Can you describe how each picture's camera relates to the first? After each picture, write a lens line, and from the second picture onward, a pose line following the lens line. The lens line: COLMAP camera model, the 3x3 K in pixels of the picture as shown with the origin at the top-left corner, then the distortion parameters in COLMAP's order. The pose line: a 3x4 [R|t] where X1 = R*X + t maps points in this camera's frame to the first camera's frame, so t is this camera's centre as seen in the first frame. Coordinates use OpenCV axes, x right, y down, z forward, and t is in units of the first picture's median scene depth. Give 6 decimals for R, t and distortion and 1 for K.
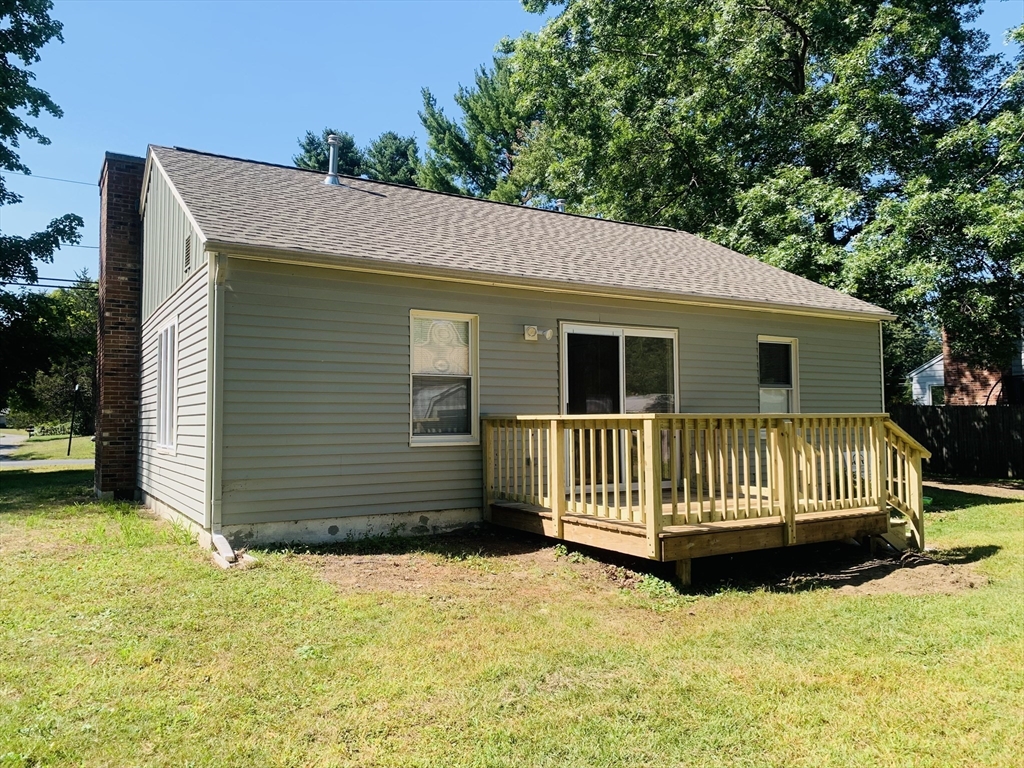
lens RADIAL K [[780.0, 0, 512.0], [0, 780.0, 384.0], [0, 0, 1]] dist [0.001121, -0.089714]
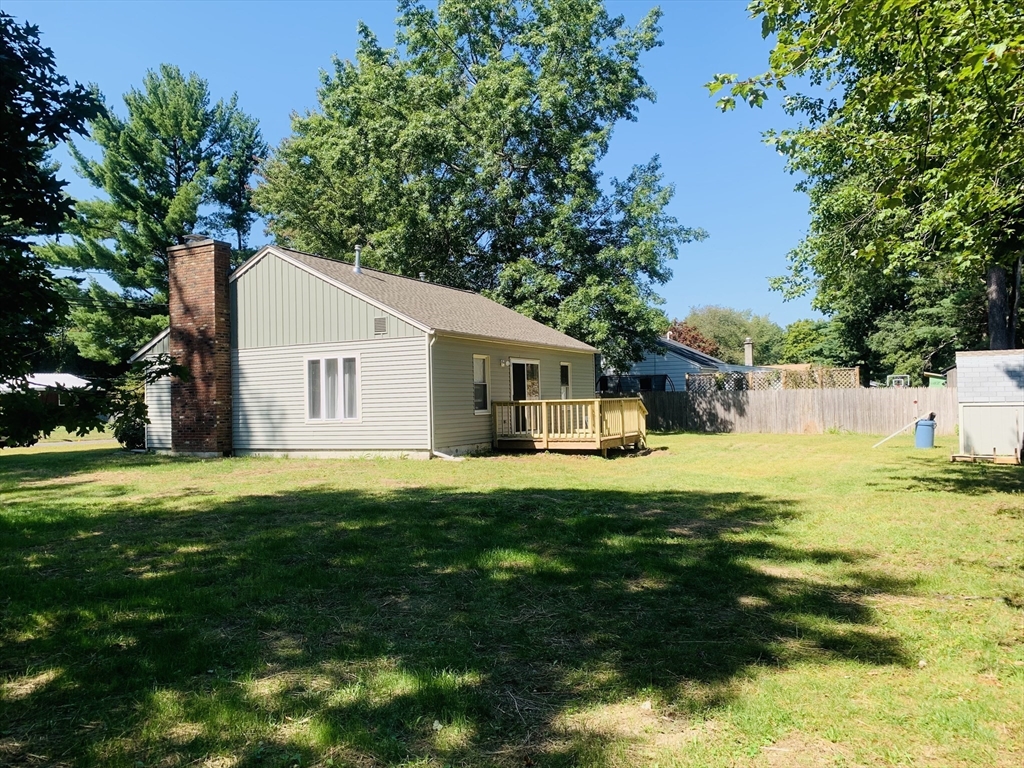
lens RADIAL K [[785.0, 0, 512.0], [0, 785.0, 384.0], [0, 0, 1]] dist [0.023922, -0.049379]
pose [[0.833888, -0.003932, 0.551920, -1.118705], [-0.007186, 0.999813, 0.017981, -0.044588], [-0.551888, -0.018960, 0.833703, -0.828277]]
